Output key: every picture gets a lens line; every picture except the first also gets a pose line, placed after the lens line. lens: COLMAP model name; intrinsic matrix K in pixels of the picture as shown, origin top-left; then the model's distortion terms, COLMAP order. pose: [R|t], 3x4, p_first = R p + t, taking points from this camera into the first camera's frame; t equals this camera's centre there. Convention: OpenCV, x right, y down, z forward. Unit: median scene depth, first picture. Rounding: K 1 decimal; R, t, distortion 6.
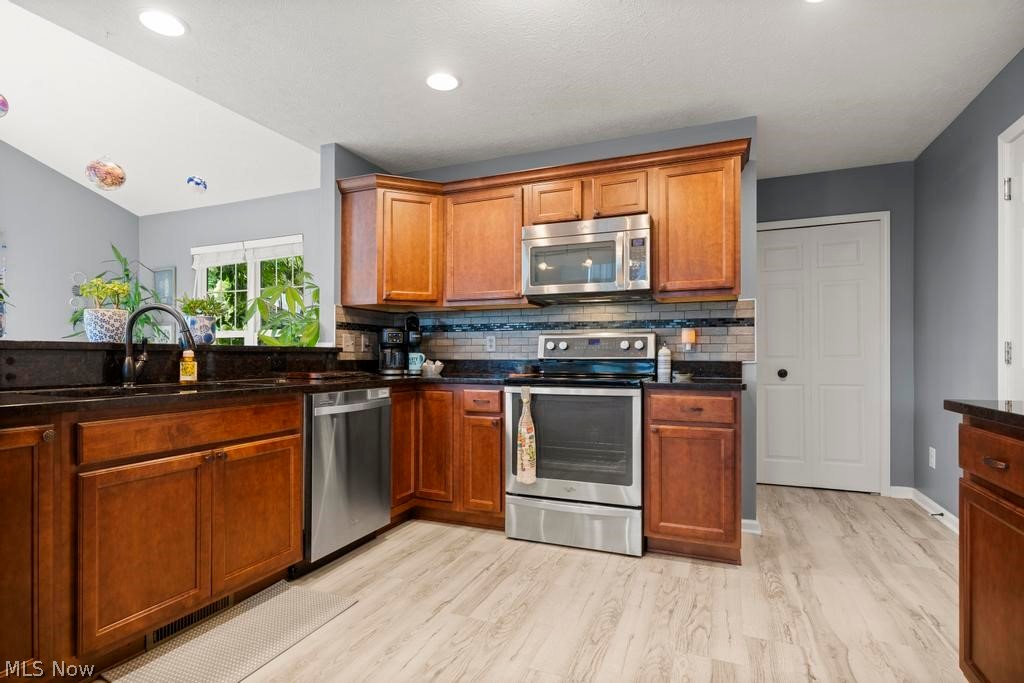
lens RADIAL K [[518.3, 0, 513.8], [0, 518.3, 353.9], [0, 0, 1]] dist [-0.004144, 0.005647]
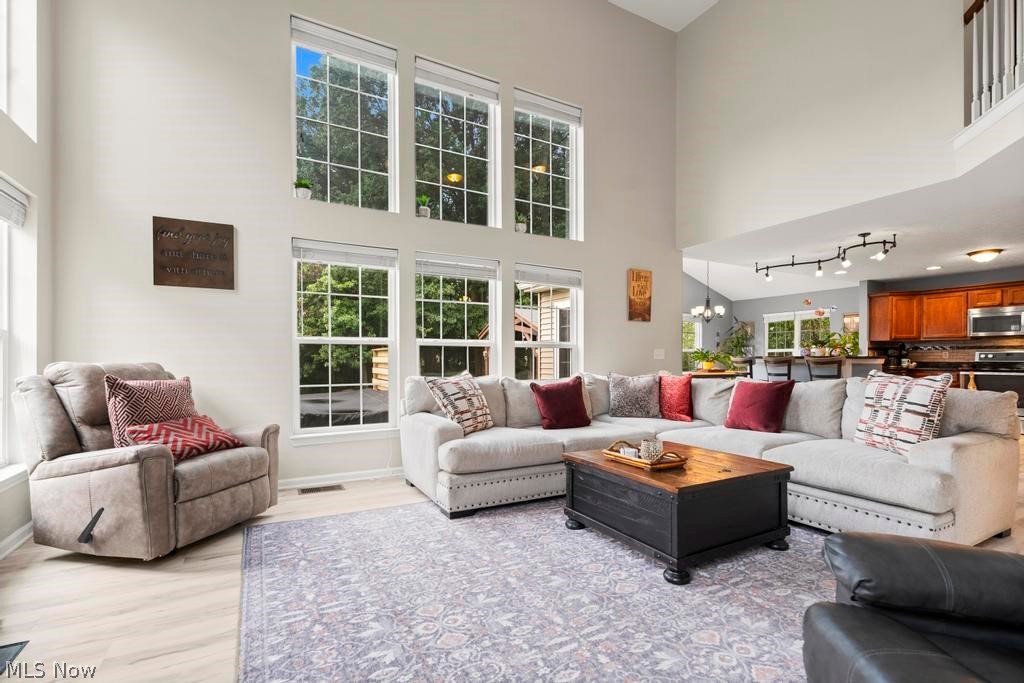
lens RADIAL K [[466.2, 0, 508.1], [0, 466.2, 360.2], [0, 0, 1]] dist [0.010151, -0.004587]
pose [[0.774890, 0.001729, -0.632093, -0.284104], [0.002616, 0.999979, 0.005942, -0.017328], [0.632090, -0.006258, 0.774870, -2.255084]]
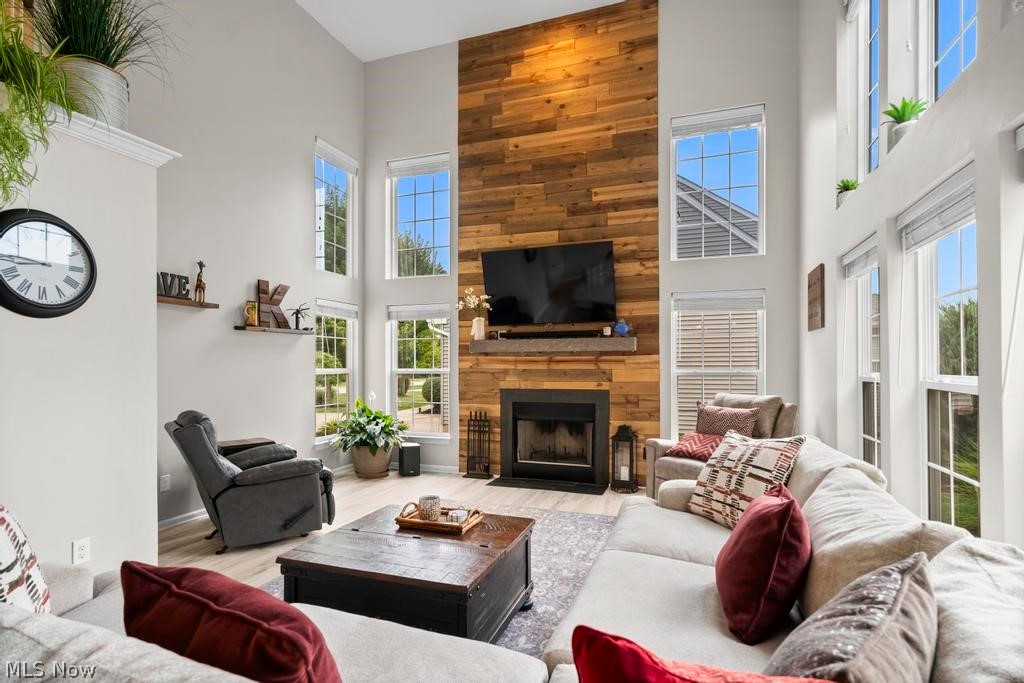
lens RADIAL K [[518.3, 0, 507.5], [0, 518.3, 364.1], [0, 0, 1]] dist [-0.004144, 0.005647]
pose [[-0.999030, 0.000964, -0.044027, -0.717660], [0.001153, 0.999990, -0.004265, -0.093266], [0.044023, -0.004311, -0.999021, -0.512798]]
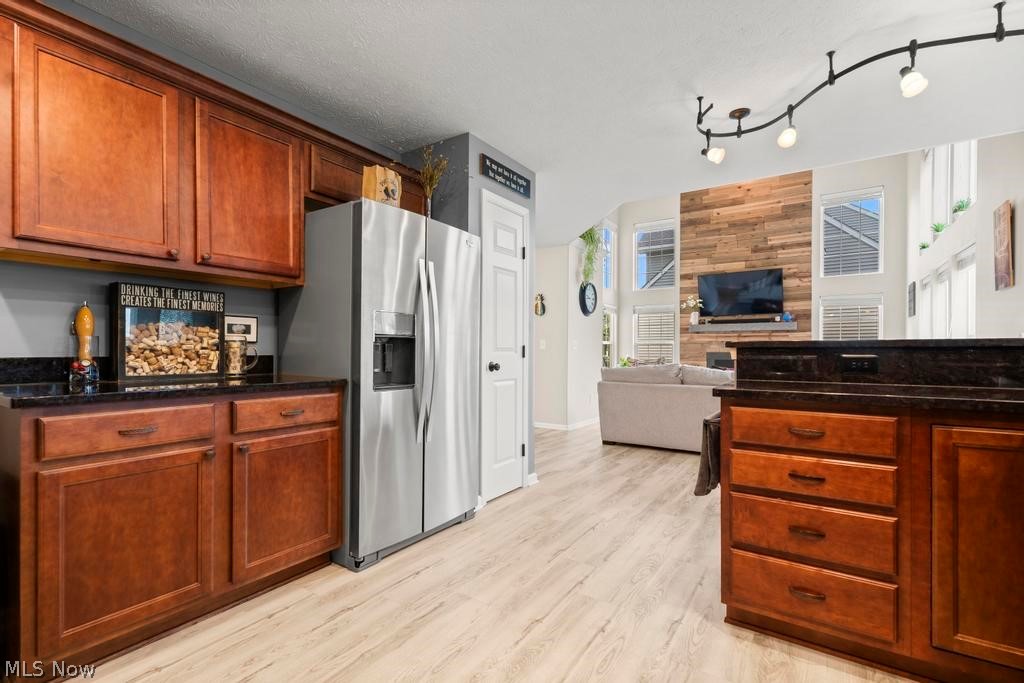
lens RADIAL K [[466.2, 0, 504.8], [0, 466.2, 352.9], [0, 0, 1]] dist [0.010151, -0.004587]
pose [[-0.978568, -0.004352, 0.205876, -0.104054], [-0.004542, 0.999990, -0.000448, 0.002277], [-0.205872, -0.001373, -0.978578, 0.835347]]
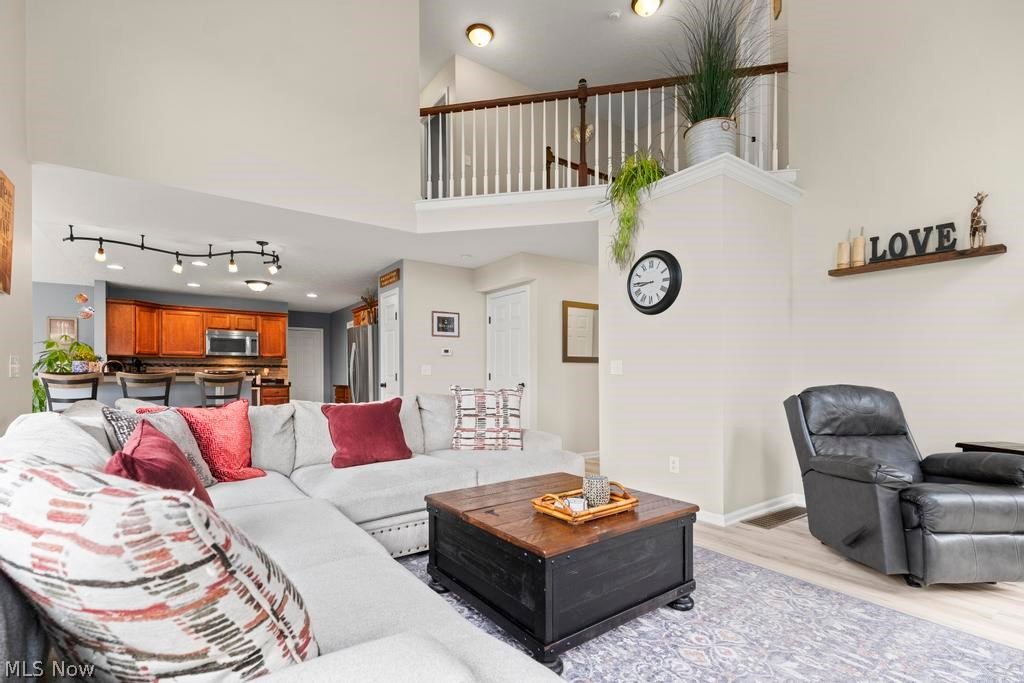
lens RADIAL K [[466.2, 0, 506.2], [0, 466.2, 387.8], [0, 0, 1]] dist [0.010151, -0.004587]
pose [[0.530053, -0.025628, 0.847577, -1.265971], [0.000151, 0.999546, 0.030128, -0.016130], [-0.847965, -0.015841, 0.529816, -1.670515]]
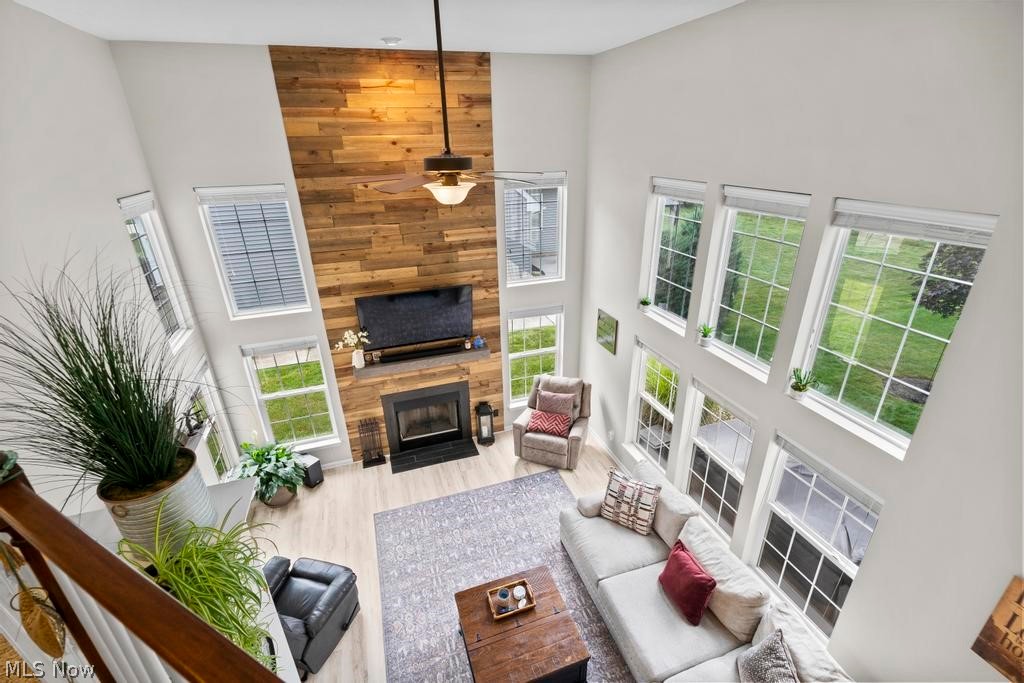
lens RADIAL K [[466.2, 0, 509.6], [0, 466.2, 338.4], [0, 0, 1]] dist [0.010151, -0.004587]
pose [[-0.756951, 0.281856, -0.589561, -0.041982], [0.026886, 0.914868, 0.402857, -1.086597], [0.652918, 0.289092, -0.700088, -0.676758]]
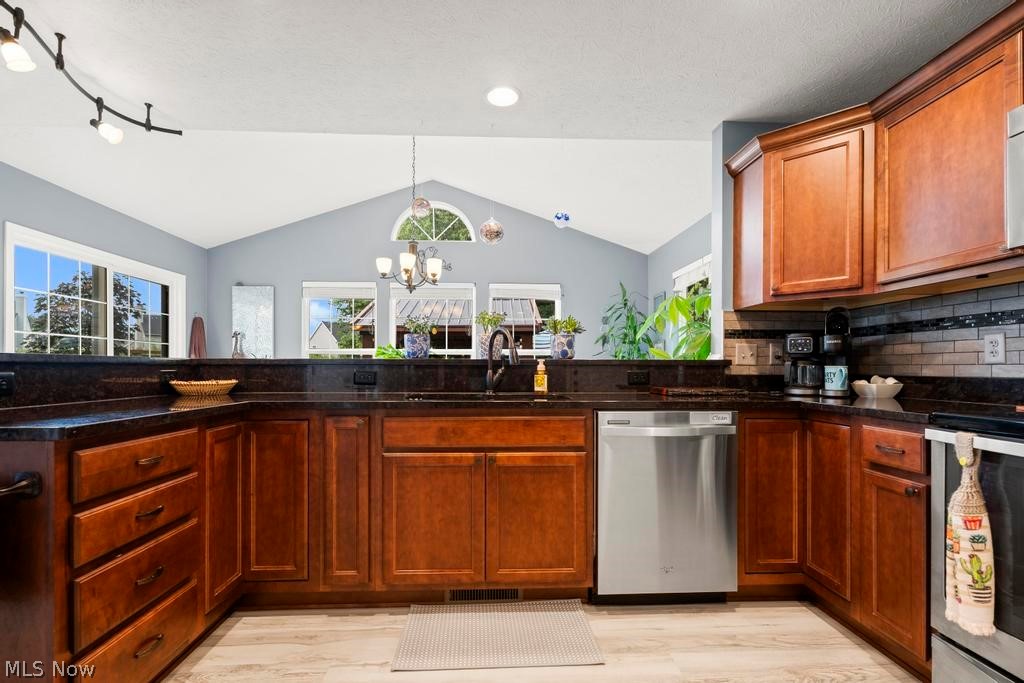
lens RADIAL K [[466.2, 0, 502.1], [0, 466.2, 366.0], [0, 0, 1]] dist [0.010151, -0.004587]
pose [[0.419978, -0.003170, -0.907529, 0.226046], [0.002248, 0.999994, -0.002453, -0.001381], [0.907531, -0.001010, 0.419983, 0.381911]]
